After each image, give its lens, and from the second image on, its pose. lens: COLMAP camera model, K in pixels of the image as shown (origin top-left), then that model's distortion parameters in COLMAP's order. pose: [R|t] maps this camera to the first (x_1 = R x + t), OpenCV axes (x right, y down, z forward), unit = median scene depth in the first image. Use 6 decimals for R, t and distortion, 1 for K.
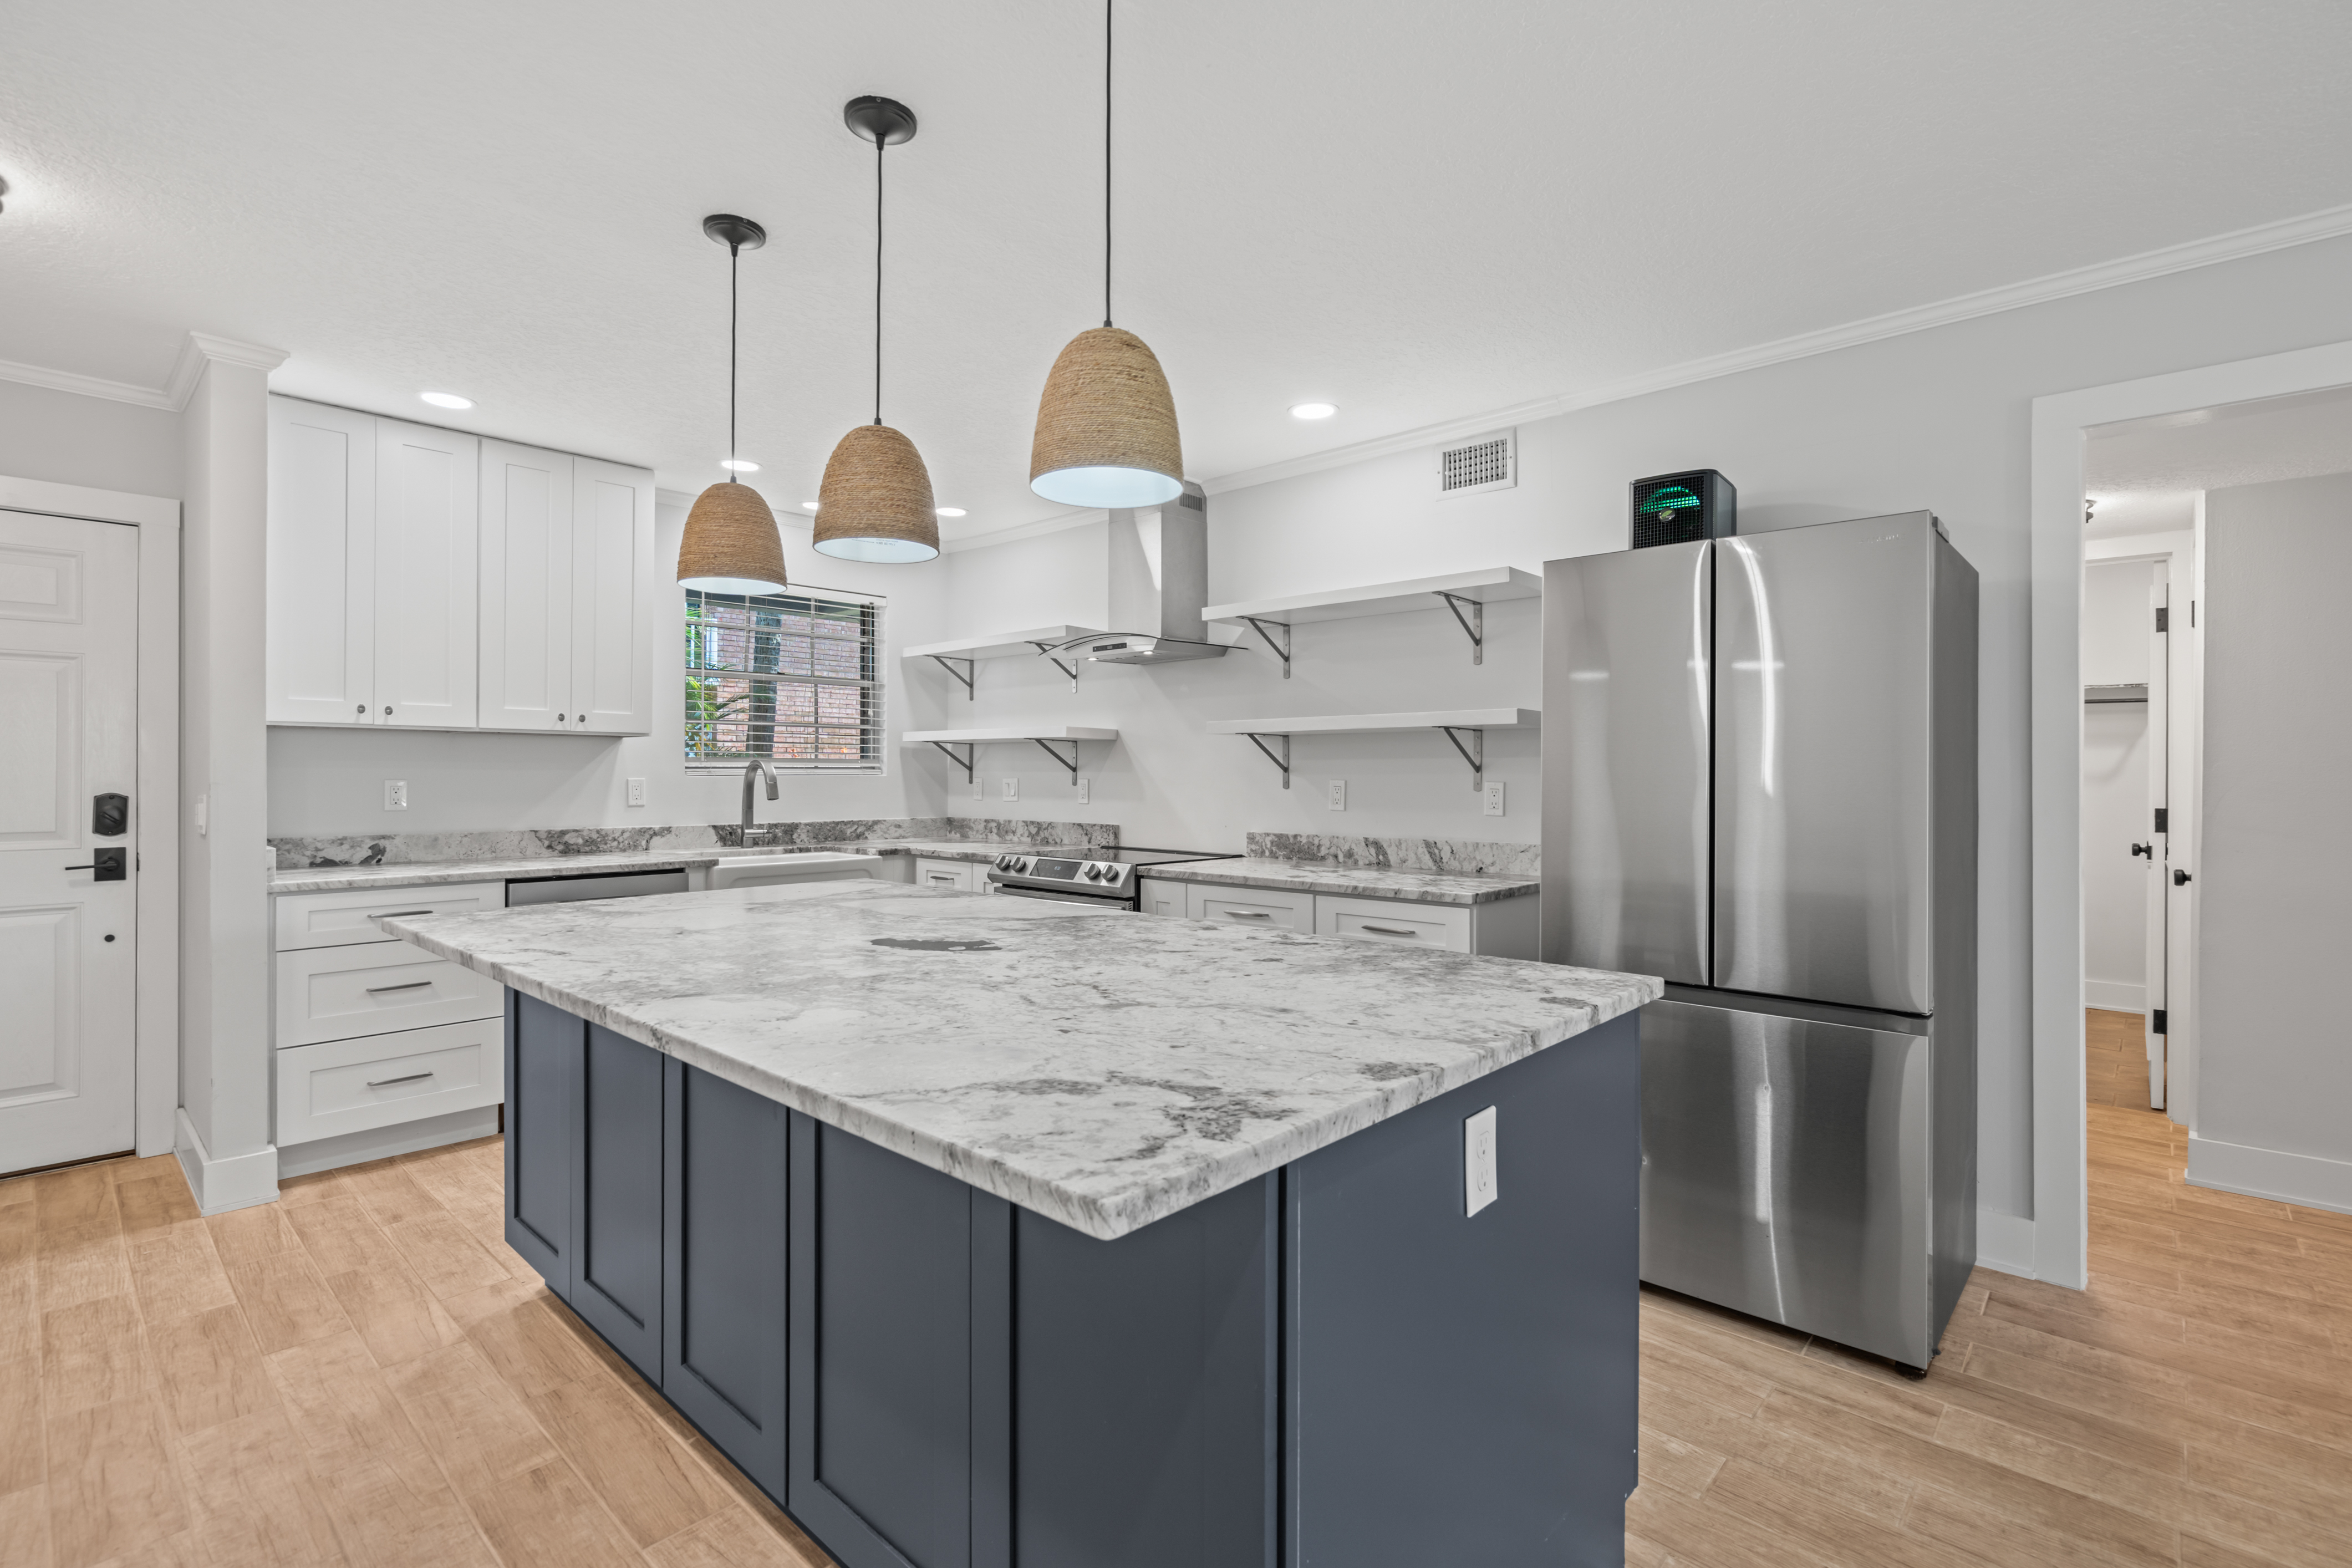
lens RADIAL K [[1075.3, 0, 1180.7], [0, 1075.3, 756.4], [0, 0, 1]] dist [0.000088, 0.000857]
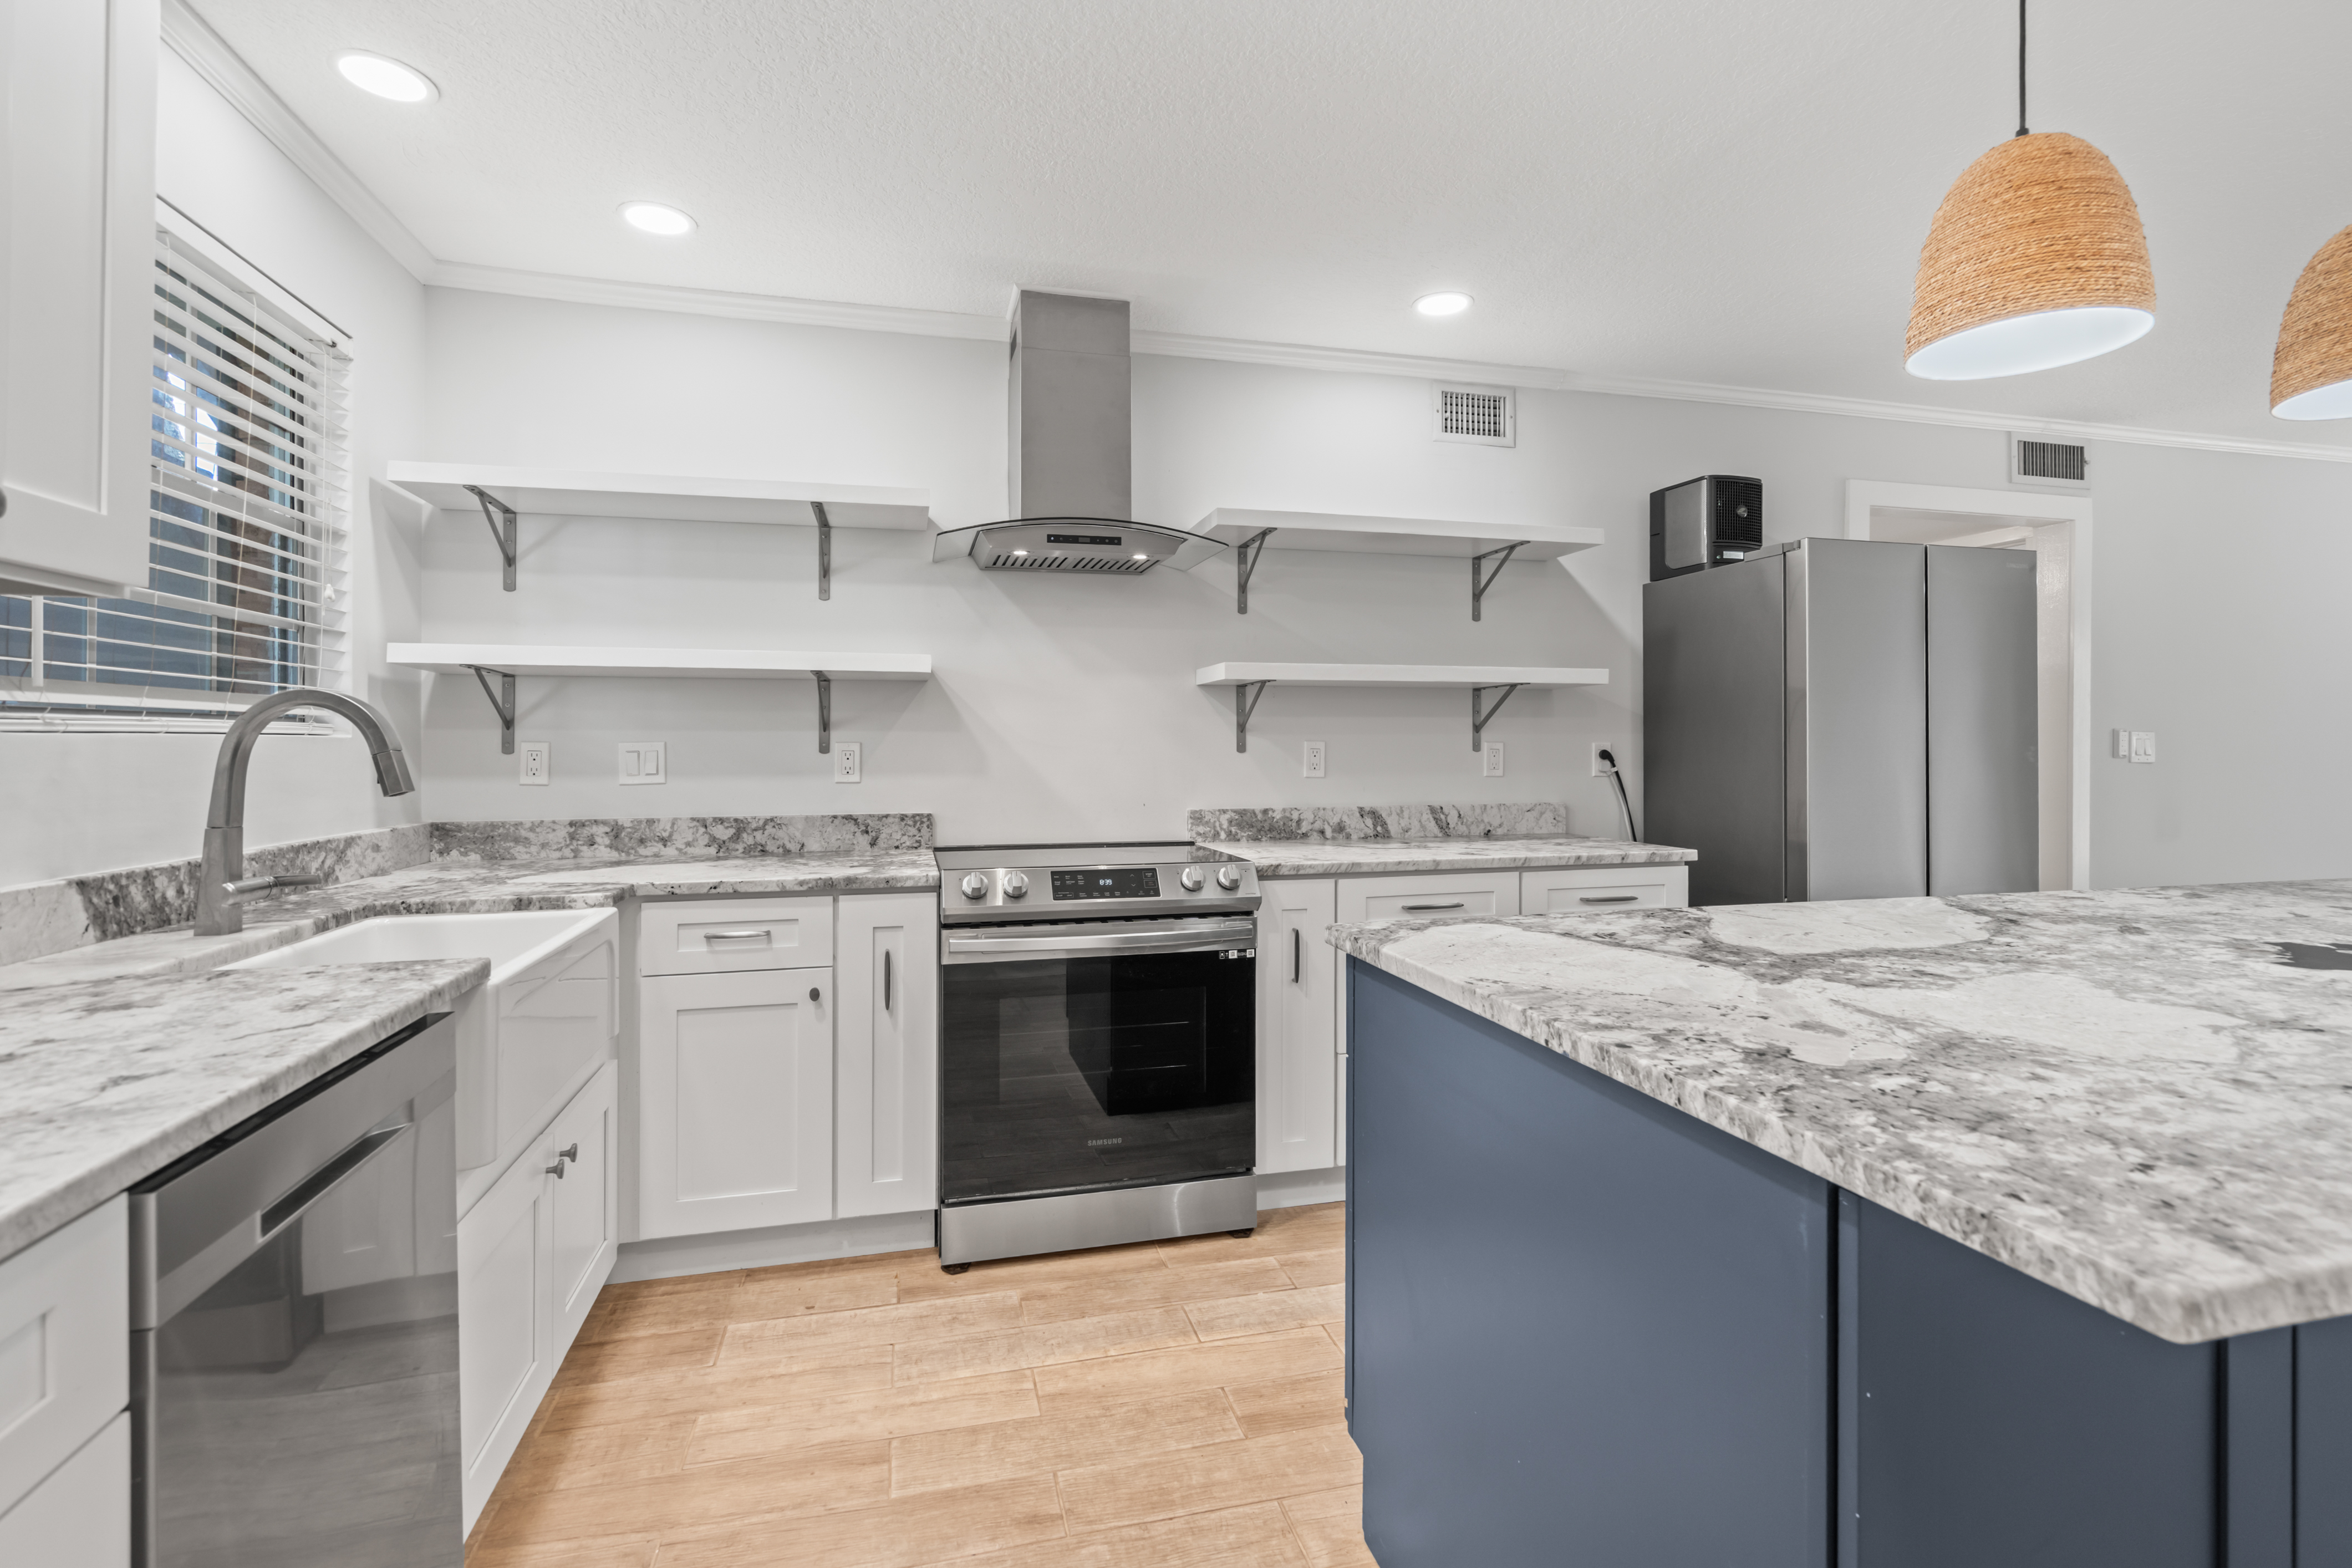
lens RADIAL K [[1082.6, 0, 1174.6], [0, 1082.6, 742.1], [0, 0, 1]] dist [-0.000893, 0.000142]
pose [[0.551551, -0.001434, 0.834140, -0.638784], [-0.011044, 0.999898, 0.009022, 0.016439], [-0.834068, -0.014188, 0.551480, 0.638139]]
